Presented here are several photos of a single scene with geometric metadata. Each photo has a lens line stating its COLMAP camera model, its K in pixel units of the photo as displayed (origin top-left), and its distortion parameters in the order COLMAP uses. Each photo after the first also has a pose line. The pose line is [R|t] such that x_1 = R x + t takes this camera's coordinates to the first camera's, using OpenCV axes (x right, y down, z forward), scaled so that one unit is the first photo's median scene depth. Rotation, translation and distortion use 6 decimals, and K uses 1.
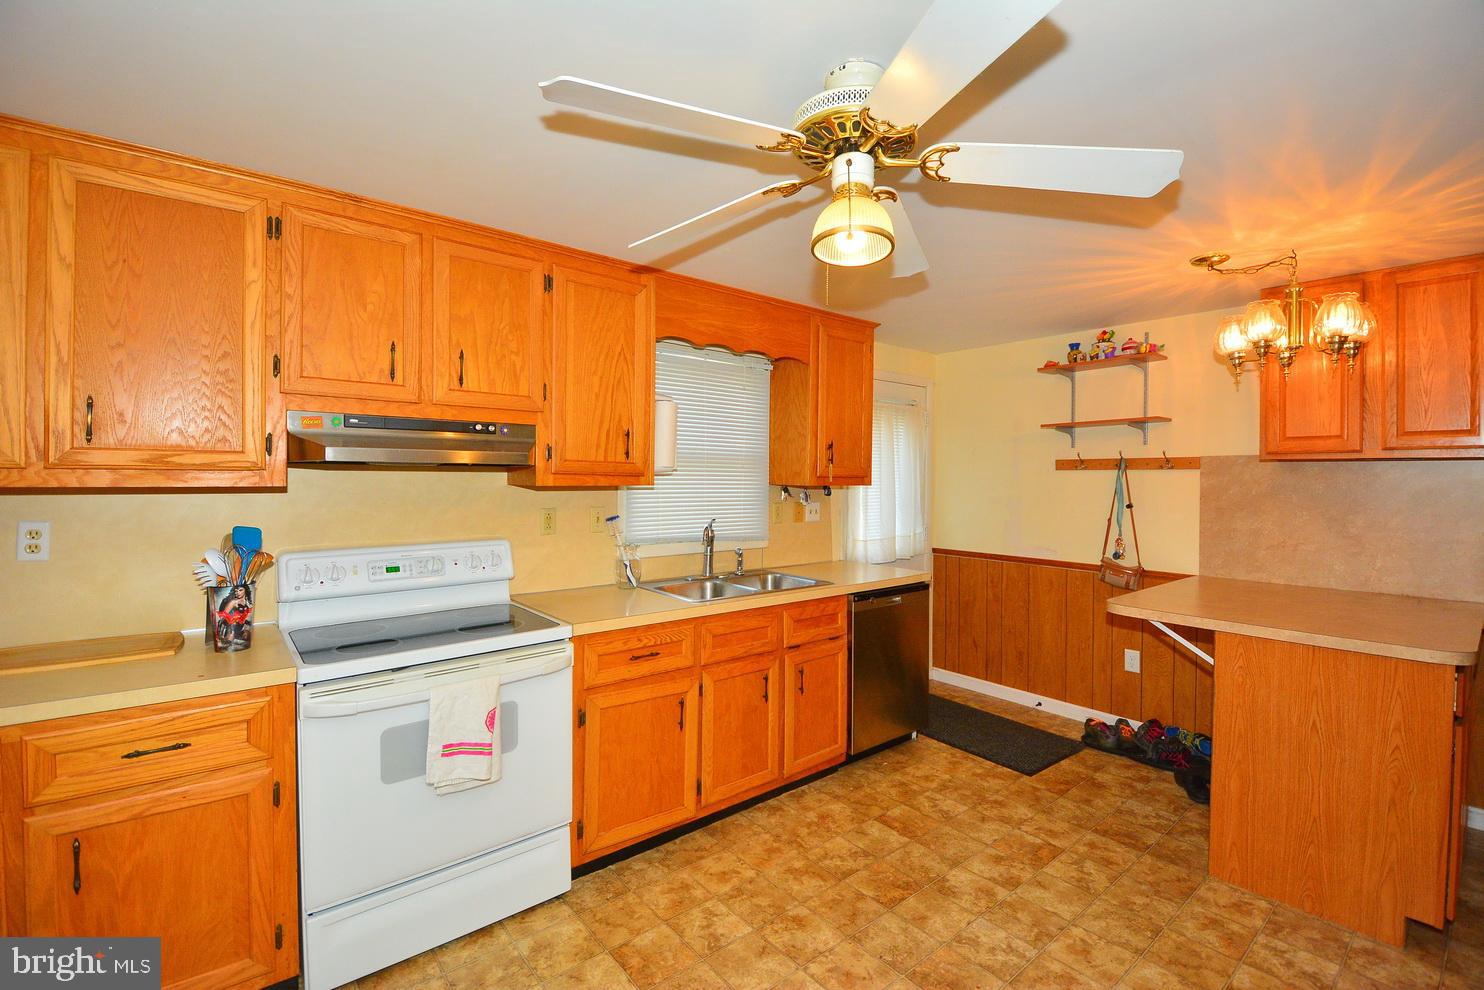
lens RADIAL K [[646.4, 0, 740.4], [0, 646.4, 490.0], [0, 0, 1]] dist [-0.002336, -0.017845]
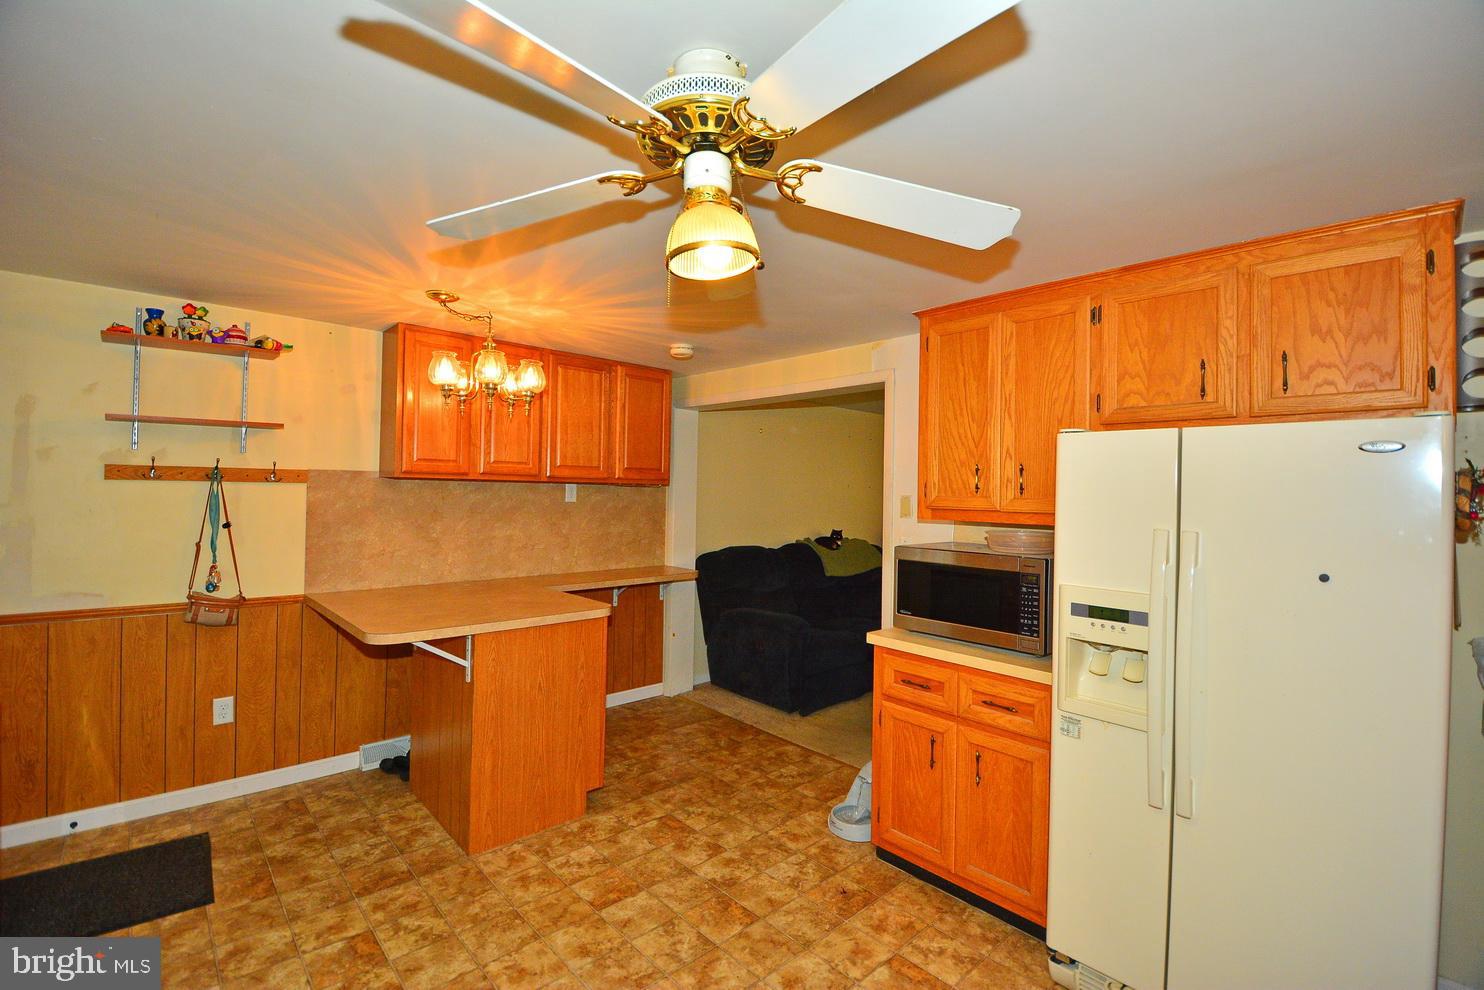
lens RADIAL K [[646.4, 0, 740.4], [0, 646.4, 490.0], [0, 0, 1]] dist [-0.002336, -0.017845]
pose [[-0.059507, 0.004575, 0.998217, -0.374442], [0.009714, 0.999945, -0.004004, -0.015313], [-0.998181, 0.009459, -0.059548, 0.557216]]
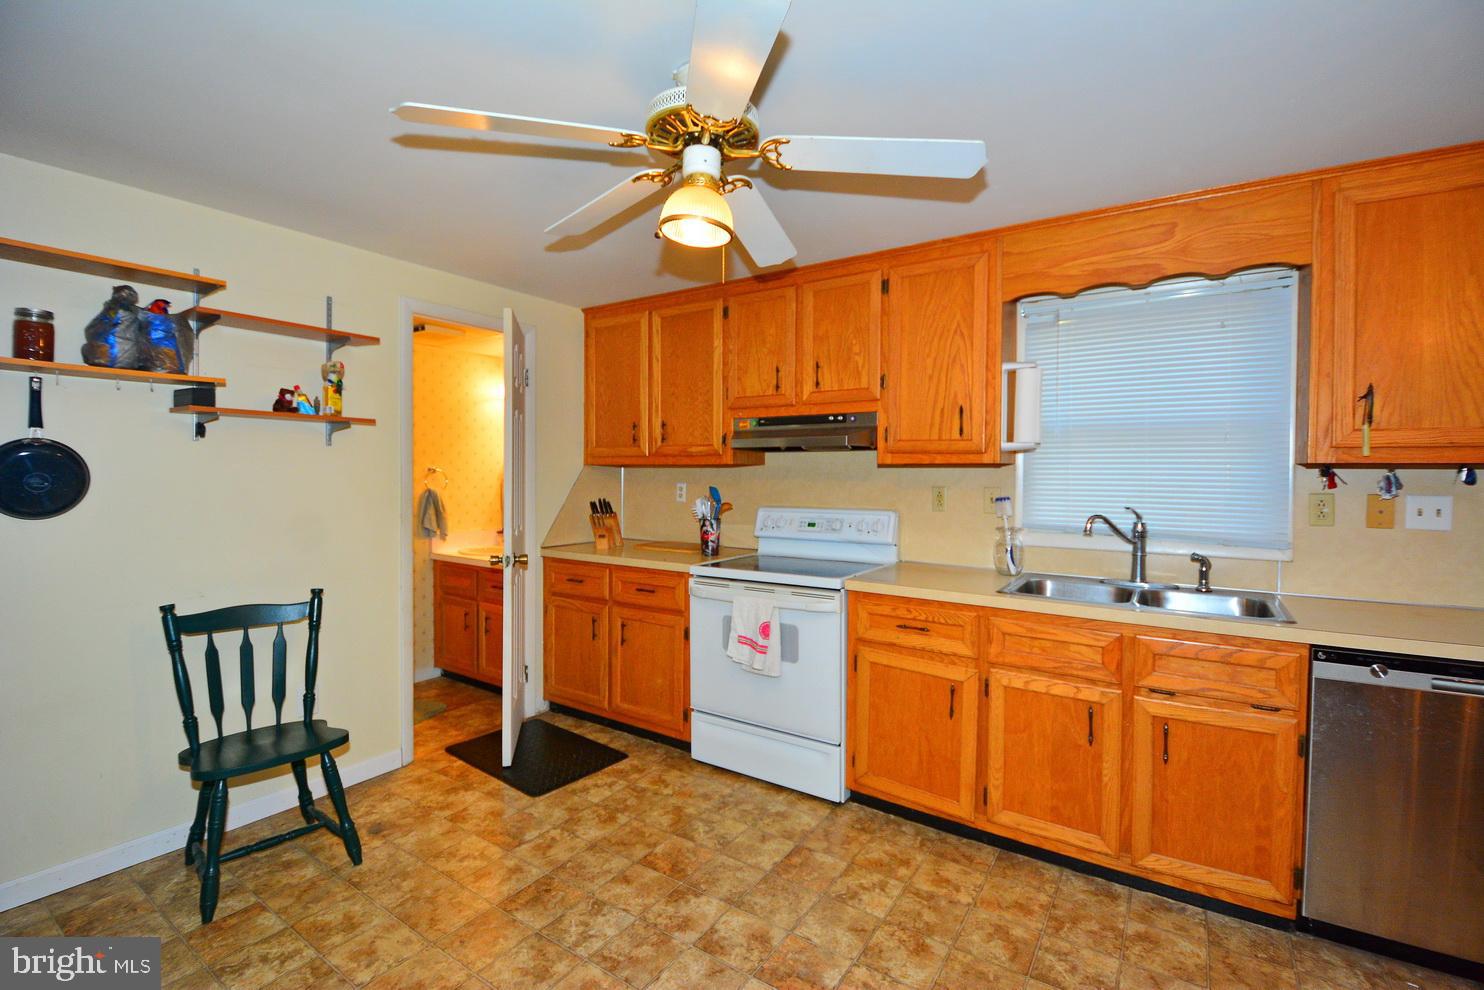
lens RADIAL K [[646.4, 0, 740.4], [0, 646.4, 490.0], [0, 0, 1]] dist [-0.002336, -0.017845]
pose [[0.283529, 0.021045, -0.958733, 0.732893], [-0.019533, 0.999678, 0.016167, 0.026839], [0.958765, 0.014143, 0.283849, 0.433697]]
